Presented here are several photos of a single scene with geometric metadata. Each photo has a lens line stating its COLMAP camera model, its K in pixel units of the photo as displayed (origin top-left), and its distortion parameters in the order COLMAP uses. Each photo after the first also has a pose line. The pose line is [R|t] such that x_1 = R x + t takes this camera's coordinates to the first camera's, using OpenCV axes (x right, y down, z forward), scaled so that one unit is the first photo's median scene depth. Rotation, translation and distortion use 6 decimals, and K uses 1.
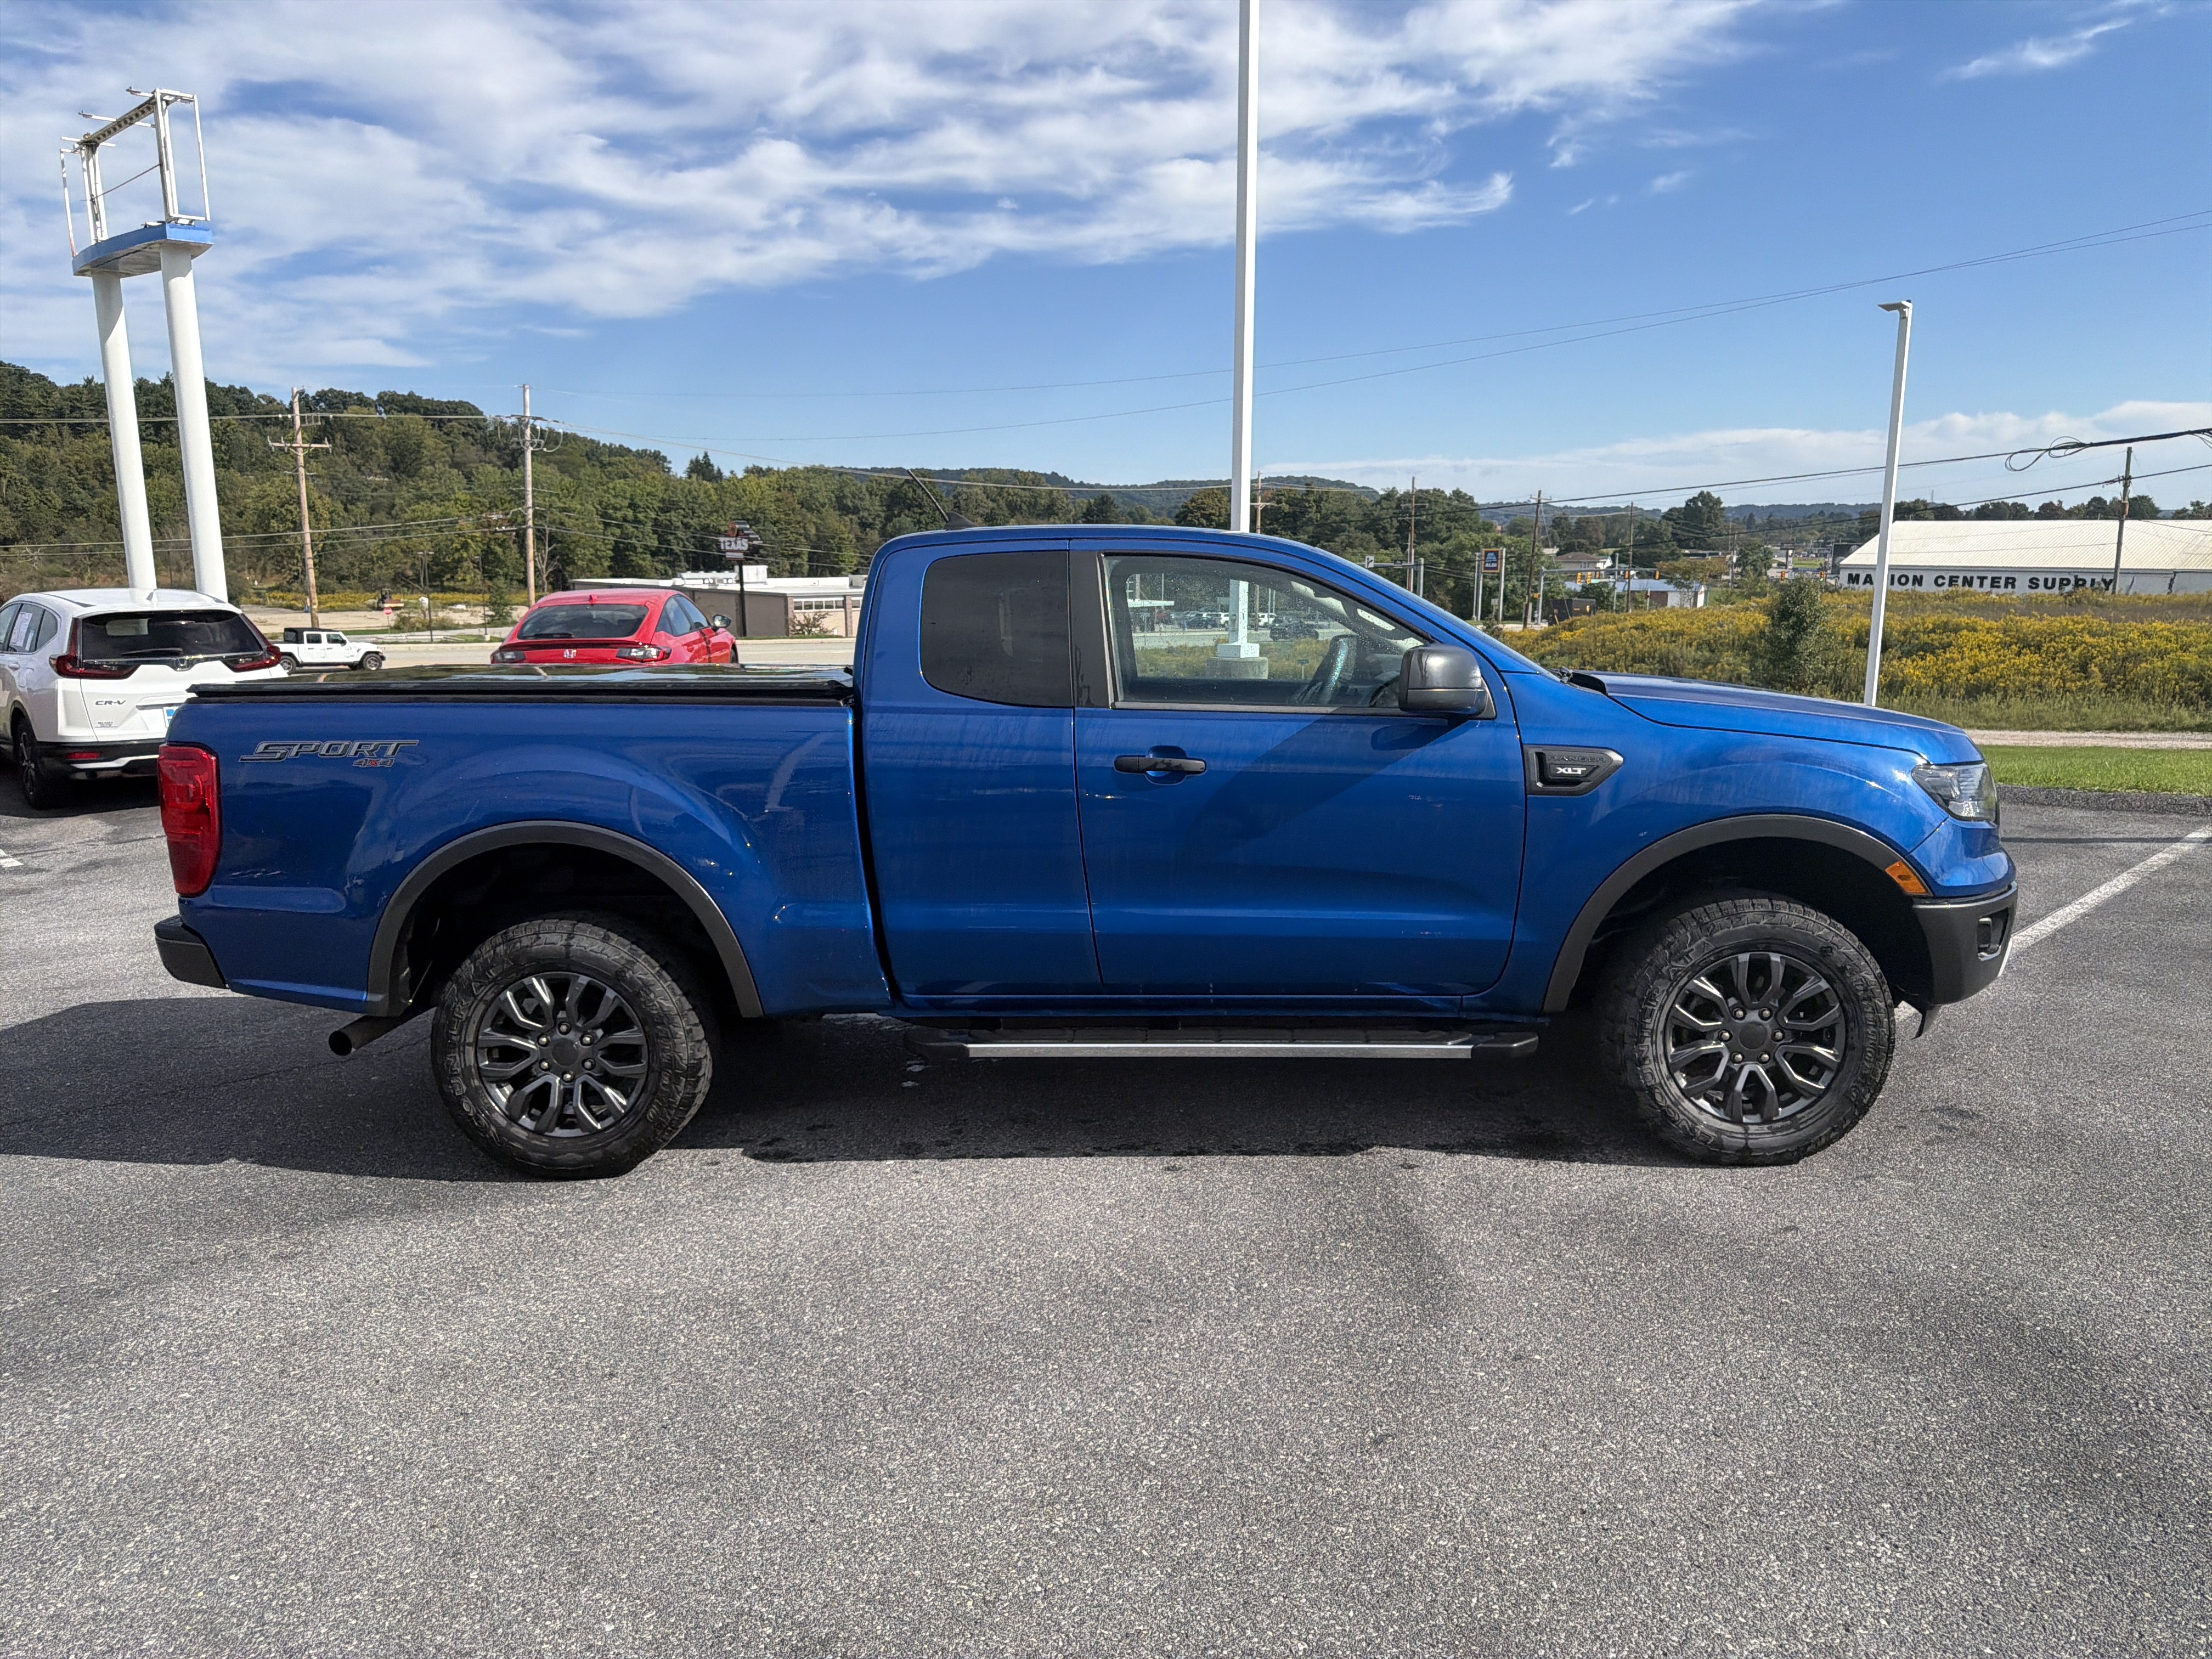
lens RADIAL K [[1564.9, 0, 1114.3], [0, 1564.9, 836.4], [0, 0, 1]] dist [0.067544, -0.079776]
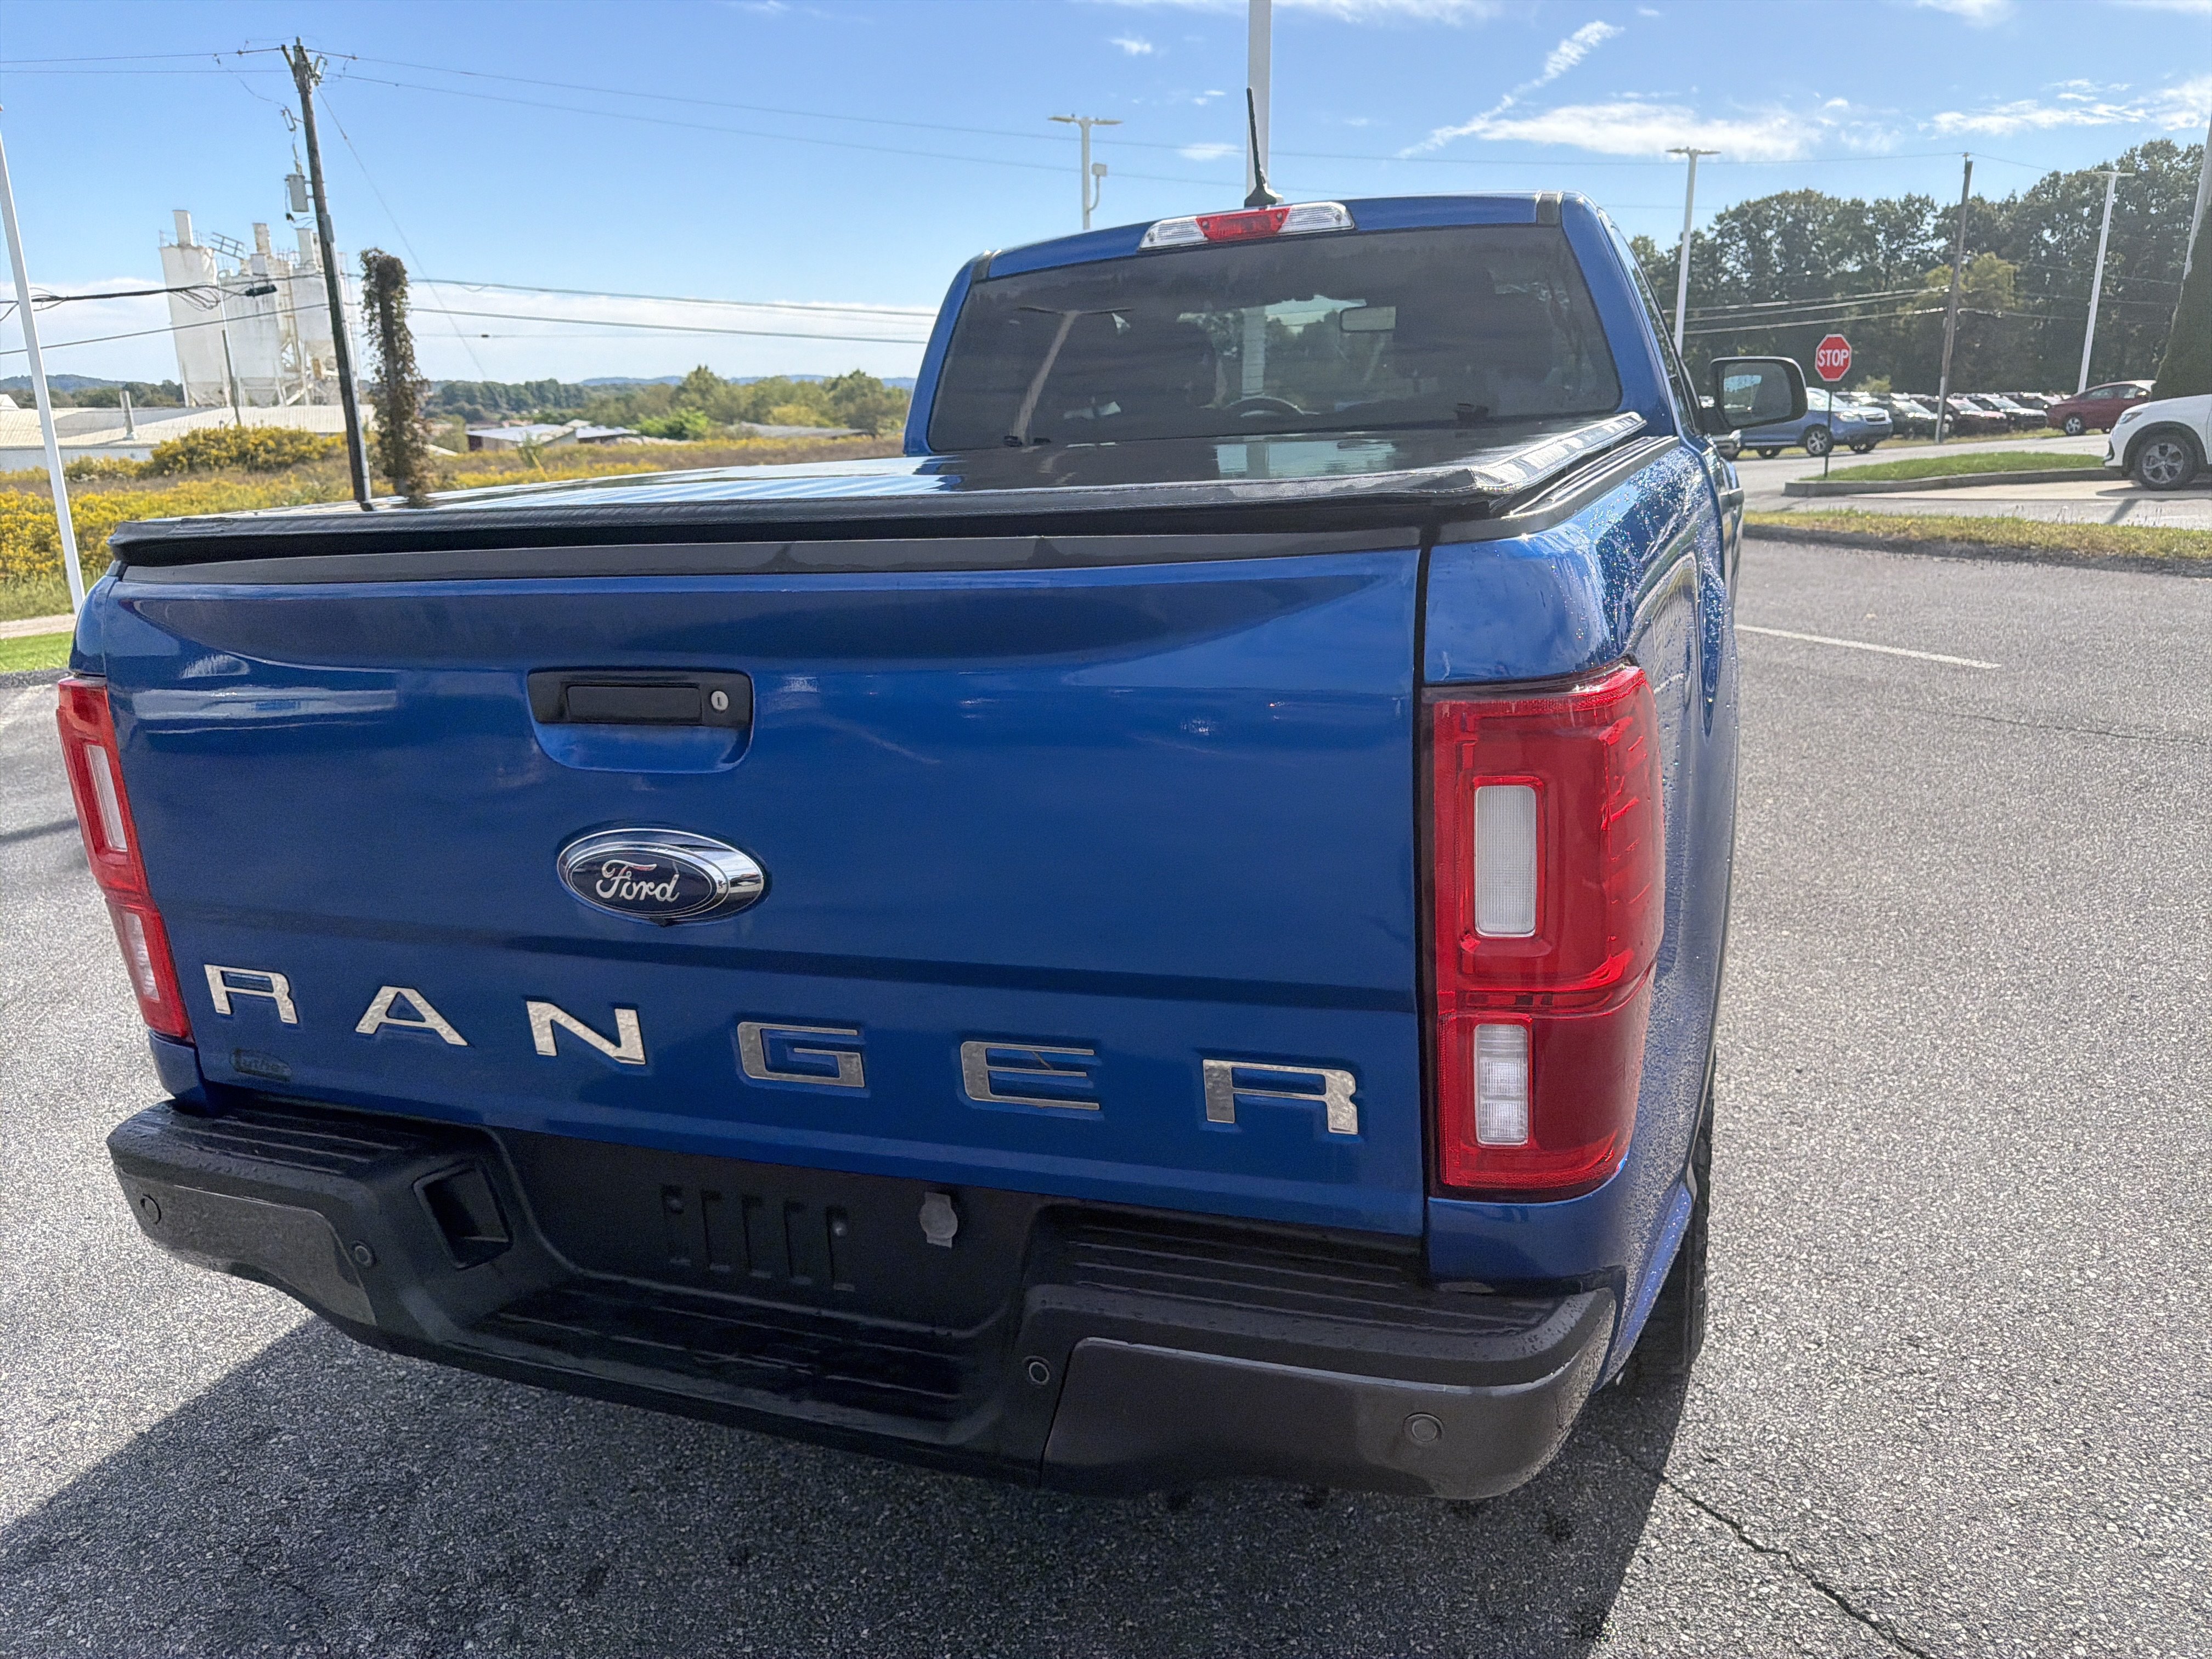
lens RADIAL K [[1586.7, 0, 1105.0], [0, 1586.7, 830.4], [0, 0, 1]] dist [0.000231, -0.007124]
pose [[0.318537, -0.249397, 0.914514, -0.889625], [0.187247, 0.962313, 0.197212, -0.103471], [-0.929232, 0.108420, 0.353231, 0.988625]]
